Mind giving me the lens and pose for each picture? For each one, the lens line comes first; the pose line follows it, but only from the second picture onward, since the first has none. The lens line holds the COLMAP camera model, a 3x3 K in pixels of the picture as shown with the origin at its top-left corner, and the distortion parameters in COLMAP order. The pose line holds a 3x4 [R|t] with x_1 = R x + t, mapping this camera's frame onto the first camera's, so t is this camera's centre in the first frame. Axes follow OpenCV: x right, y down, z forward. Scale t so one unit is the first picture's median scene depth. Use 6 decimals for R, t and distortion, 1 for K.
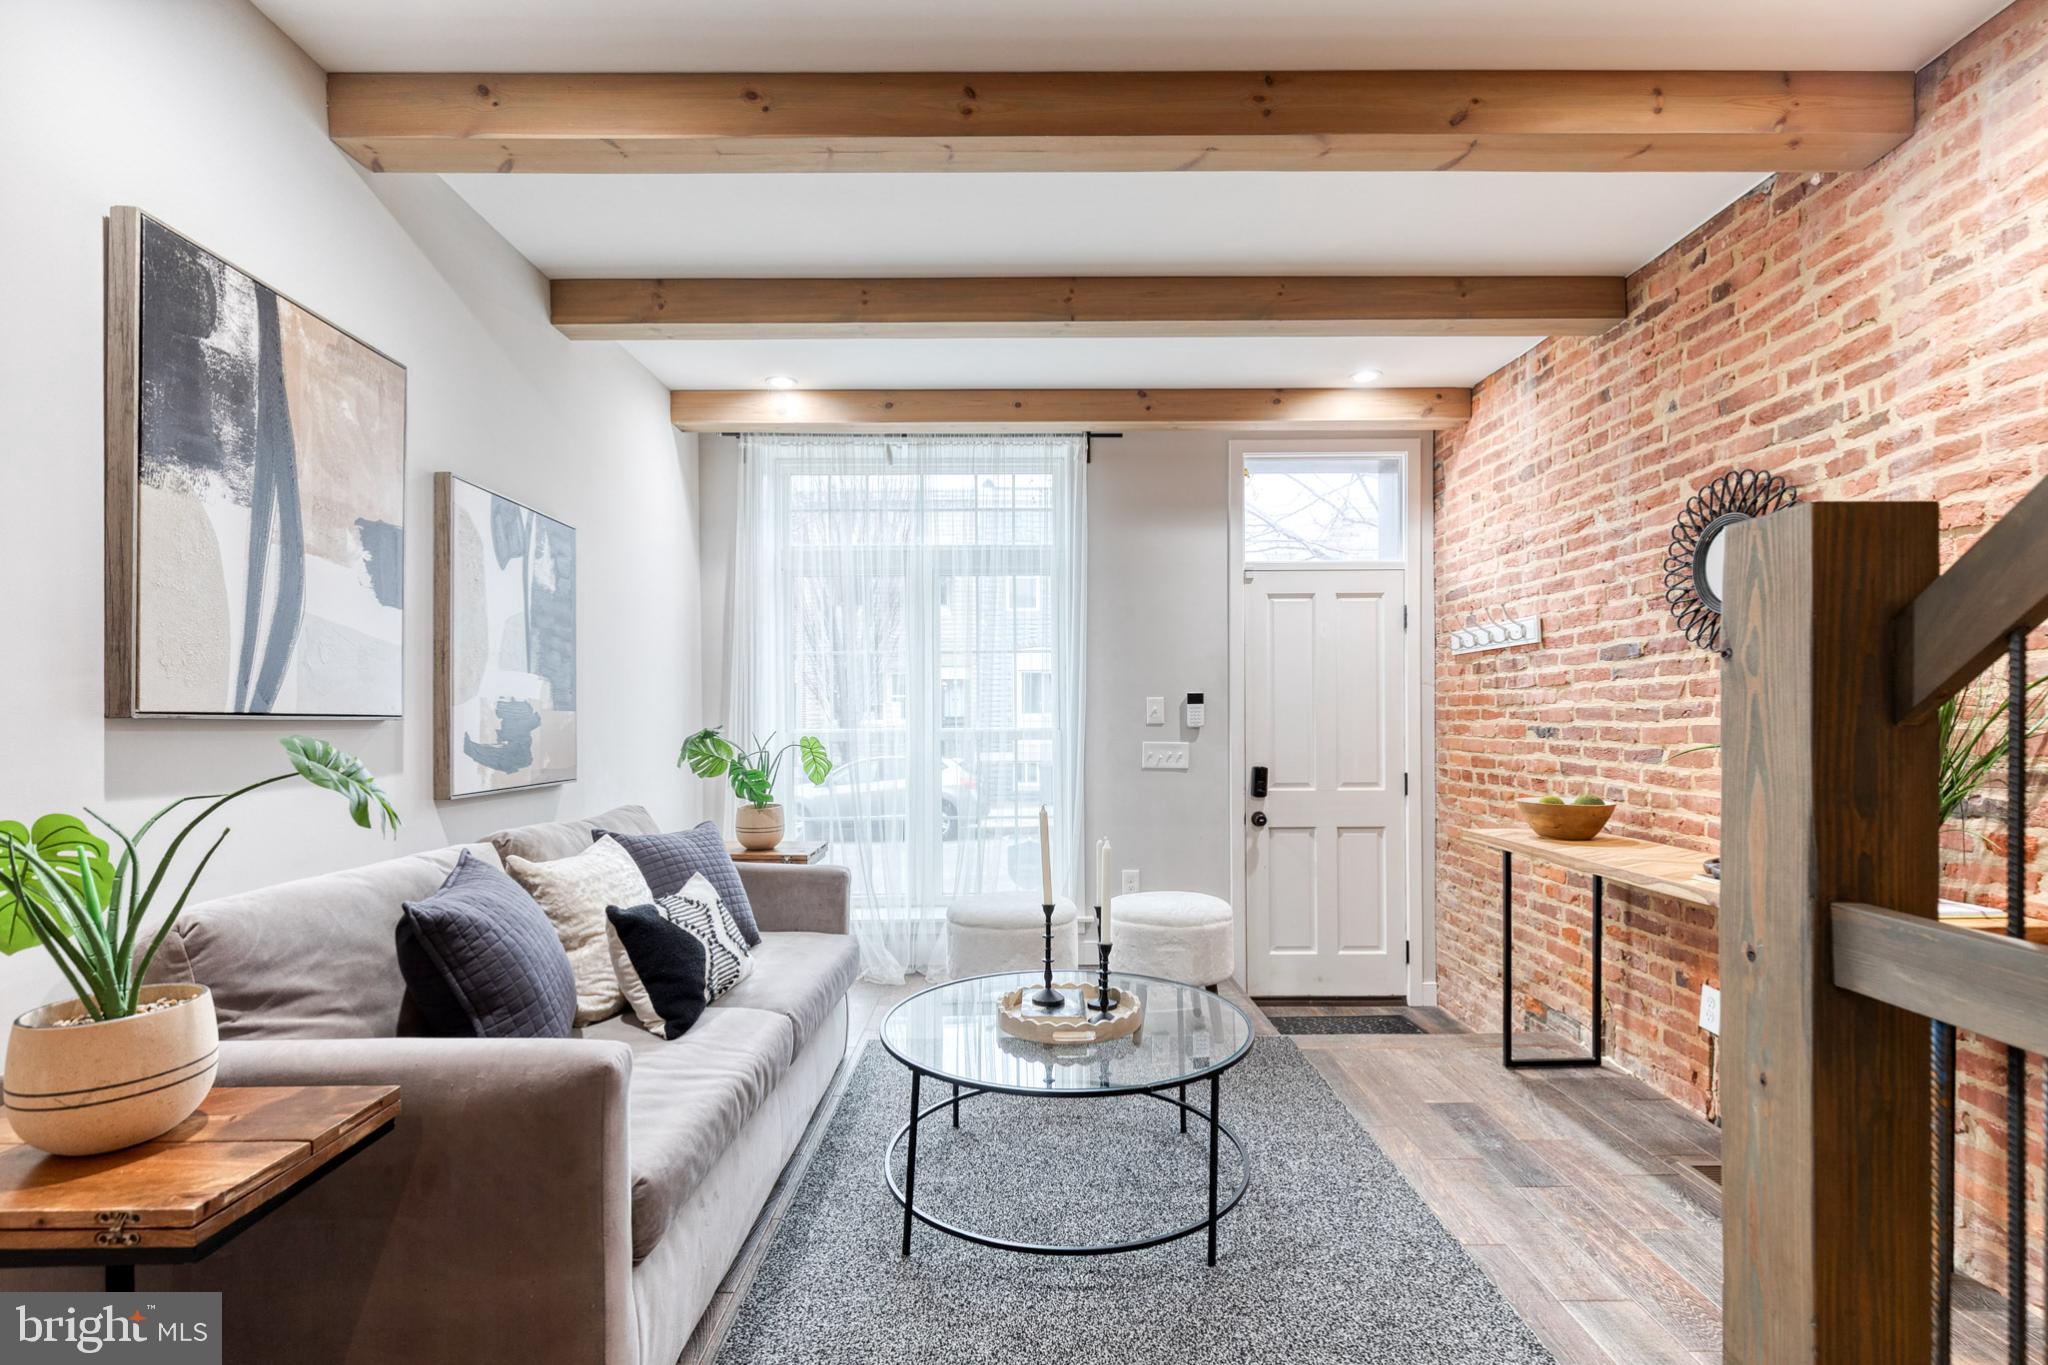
lens RADIAL K [[920.6, 0, 1026.5], [0, 920.6, 718.0], [0, 0, 1]] dist [0.004893, 0.000325]
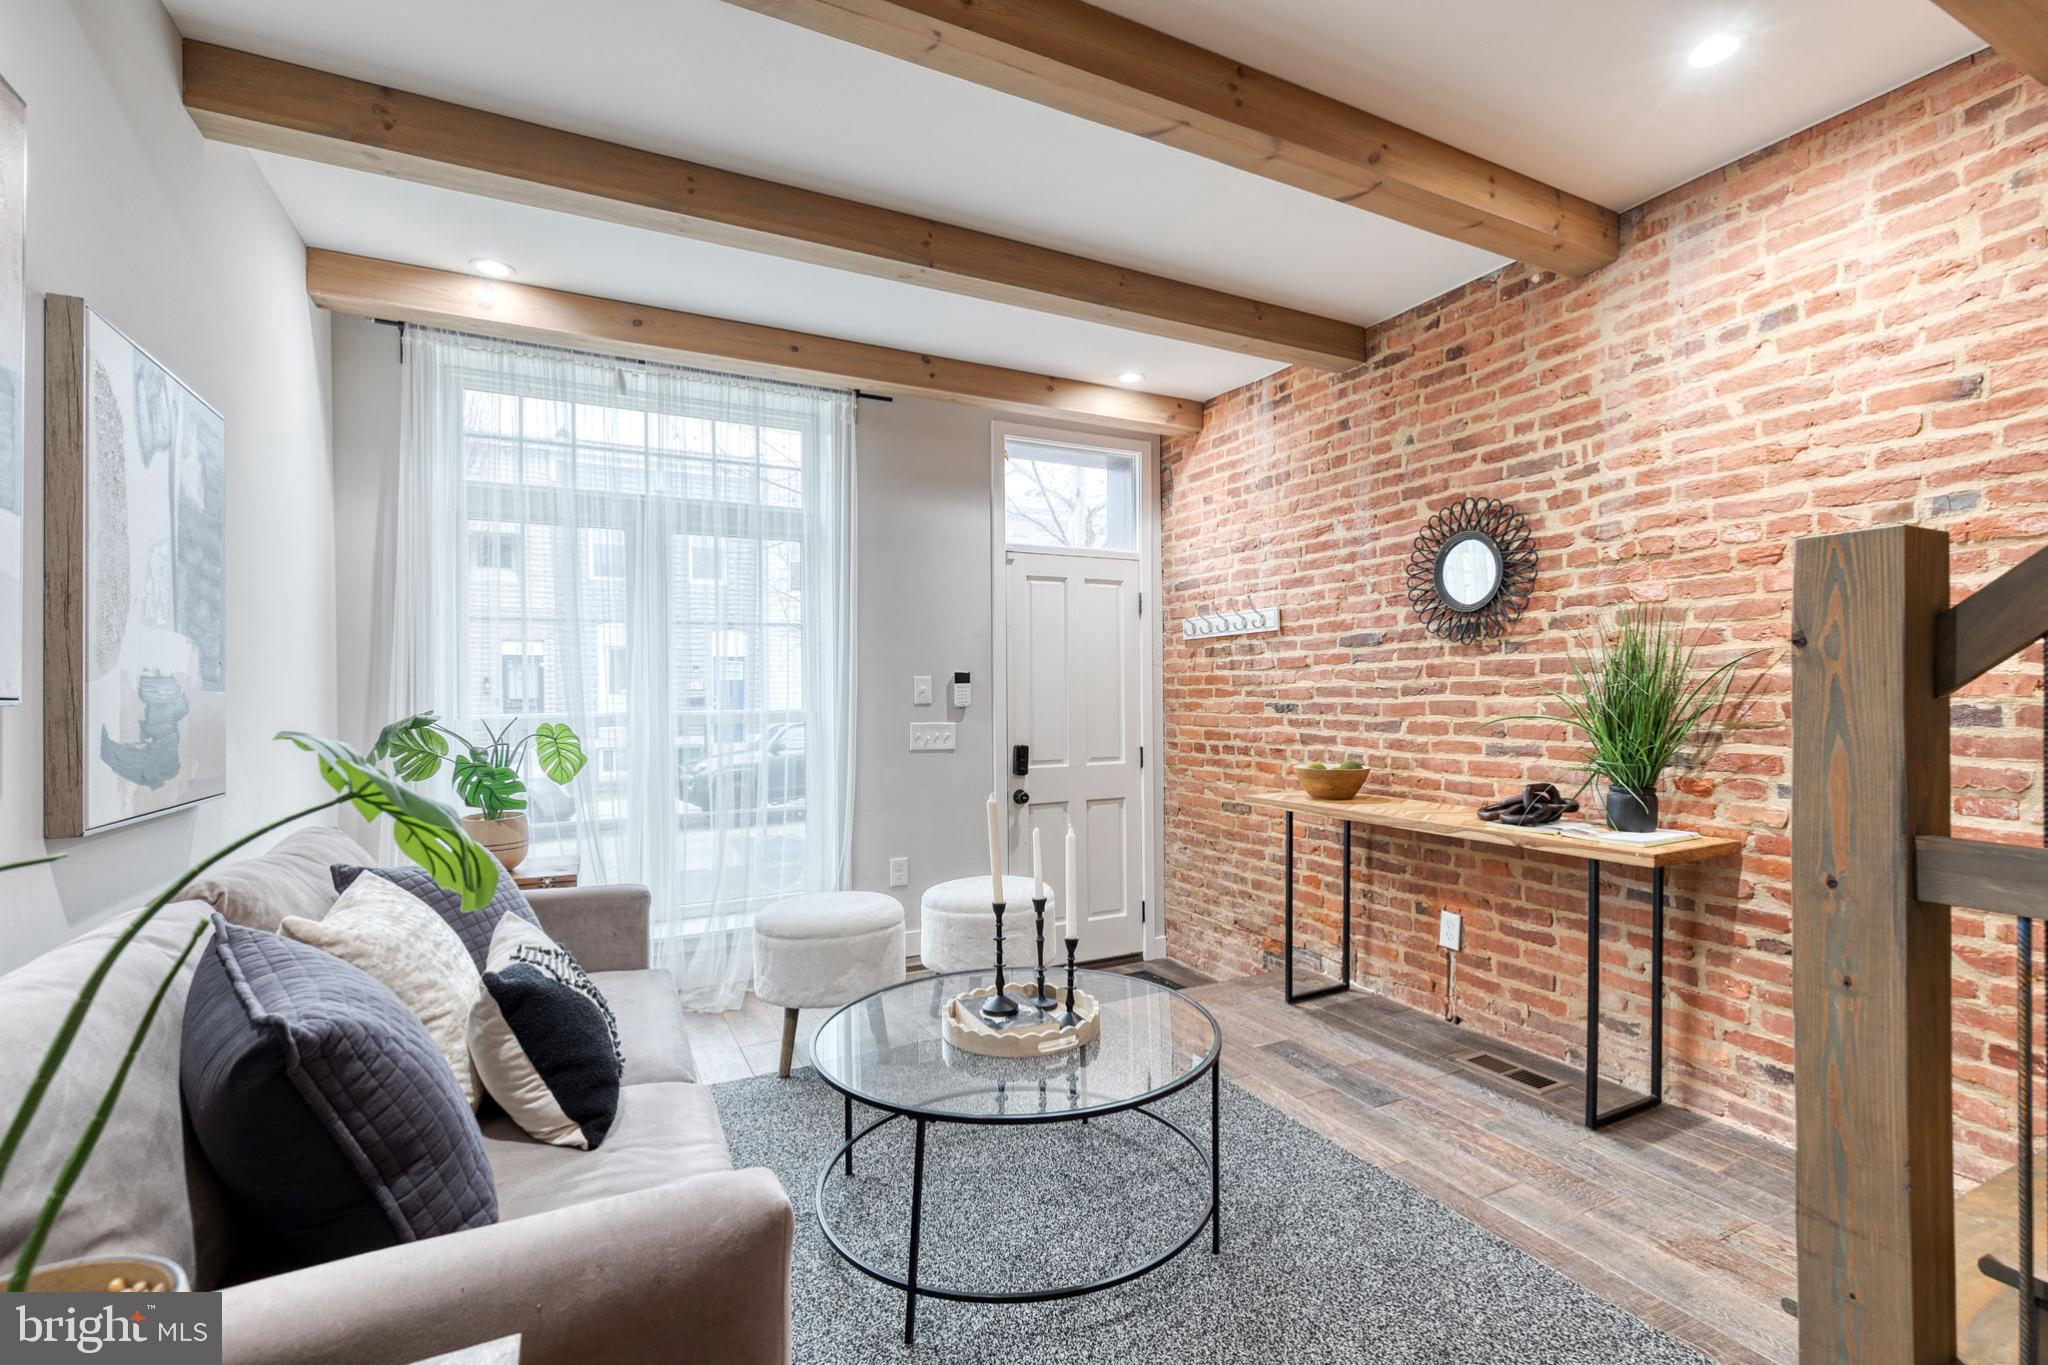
lens RADIAL K [[909.3, 0, 1041.8], [0, 909.3, 691.1], [0, 0, 1]] dist [0.009061, -0.000723]
pose [[0.891299, -0.001890, 0.453412, -0.273042], [0.005370, 0.999965, -0.006387, -0.000105], [-0.453384, 0.008128, 0.891278, 0.142499]]
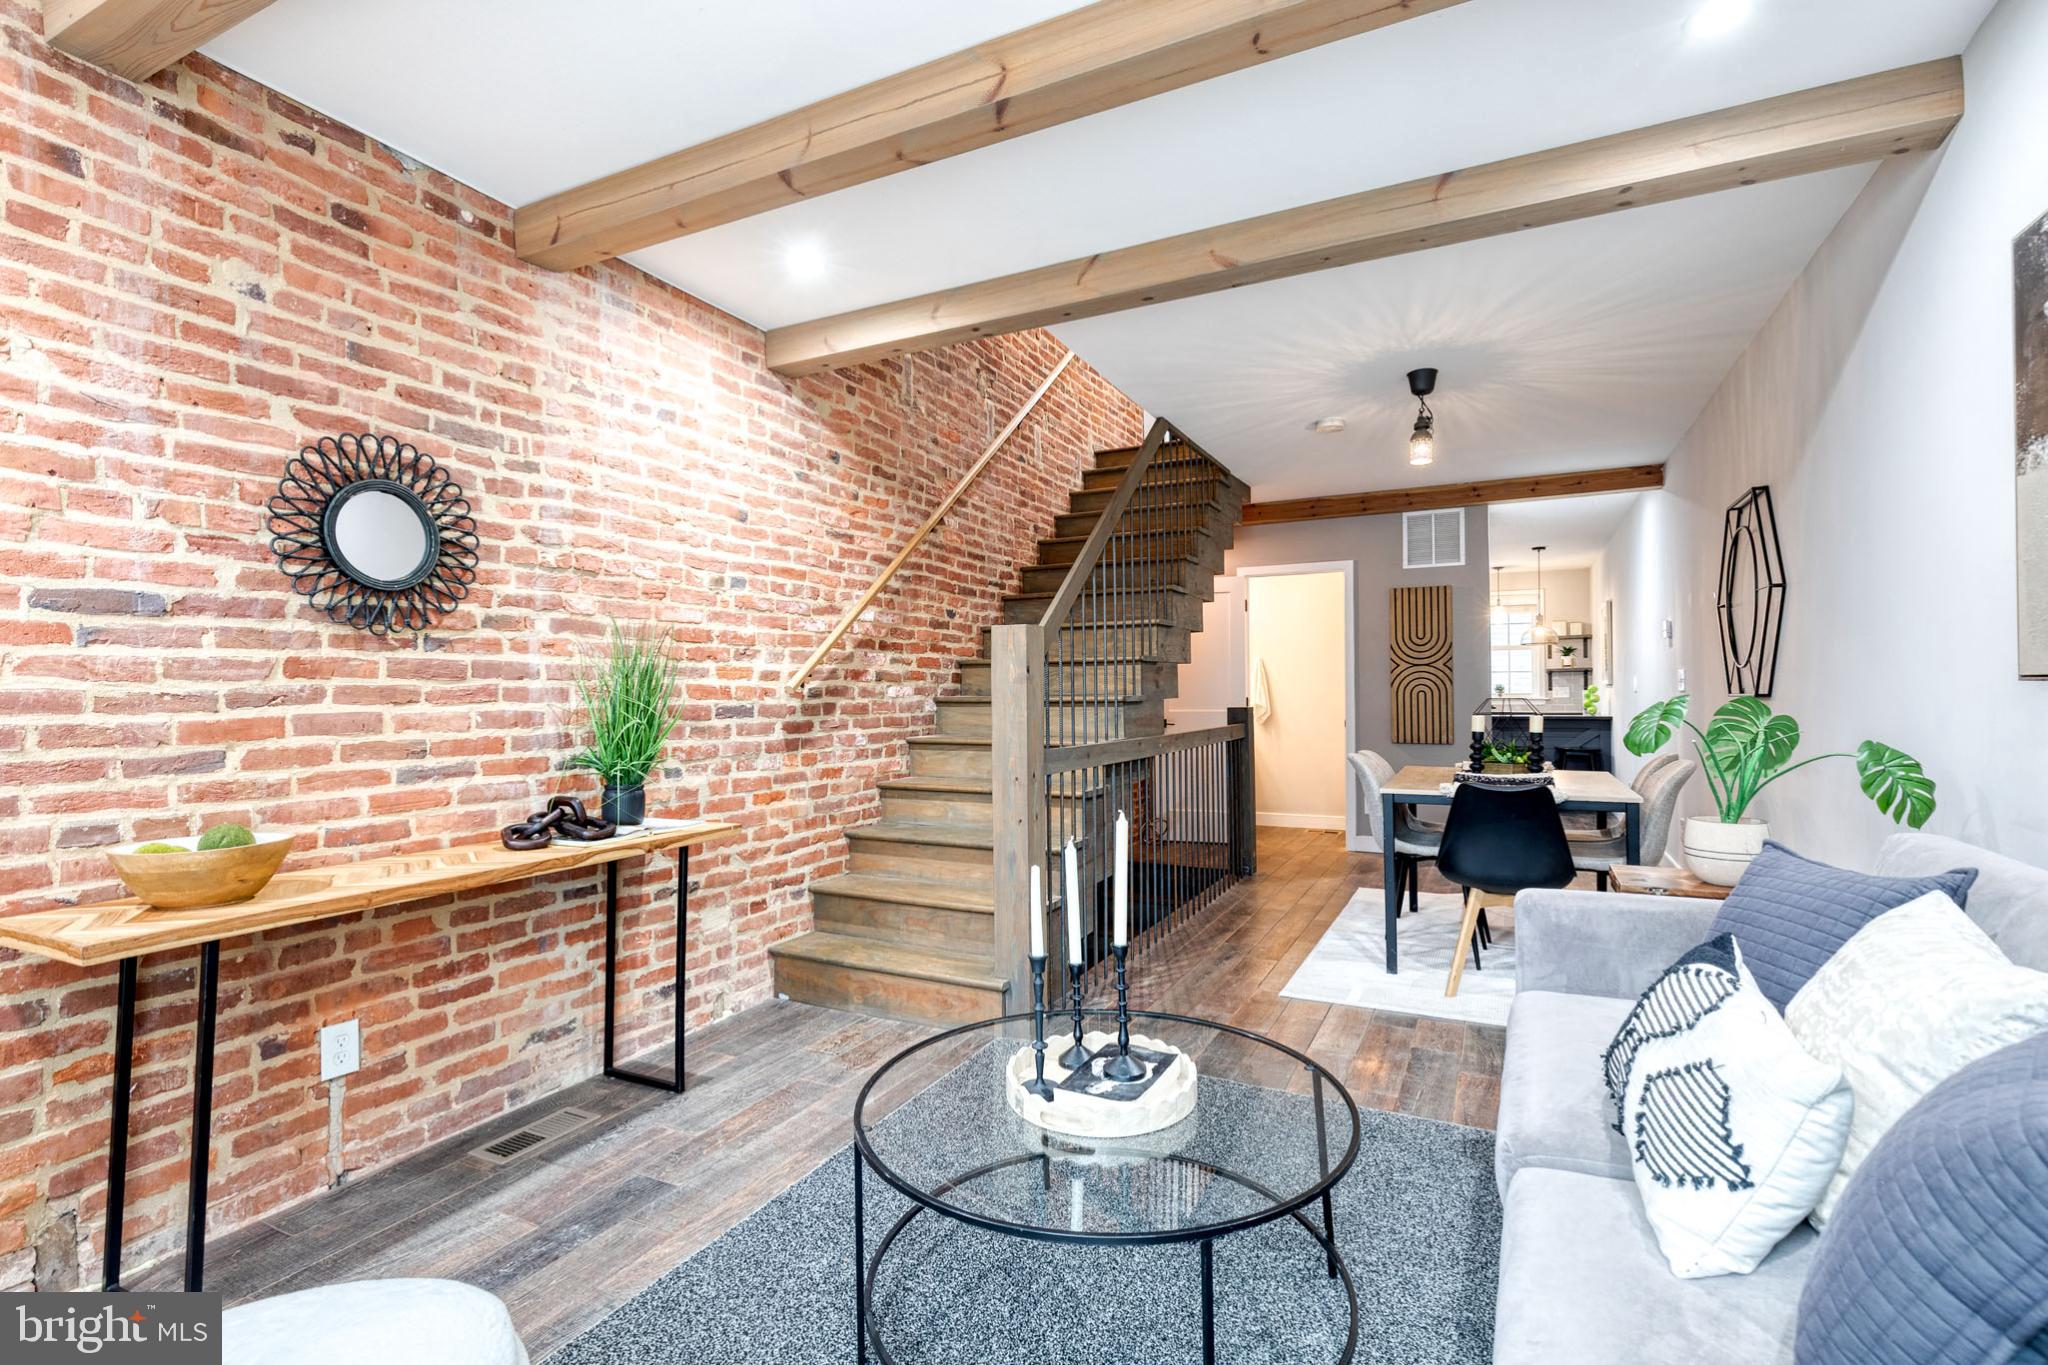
lens RADIAL K [[942.9, 0, 1039.3], [0, 942.9, 683.1], [0, 0, 1]] dist [0.011263, -0.000246]
pose [[-0.894119, 0.017133, 0.447502, -0.205399], [0.015348, 0.999853, -0.007616, -0.002992], [-0.447567, 0.000058, -0.894250, 1.357673]]
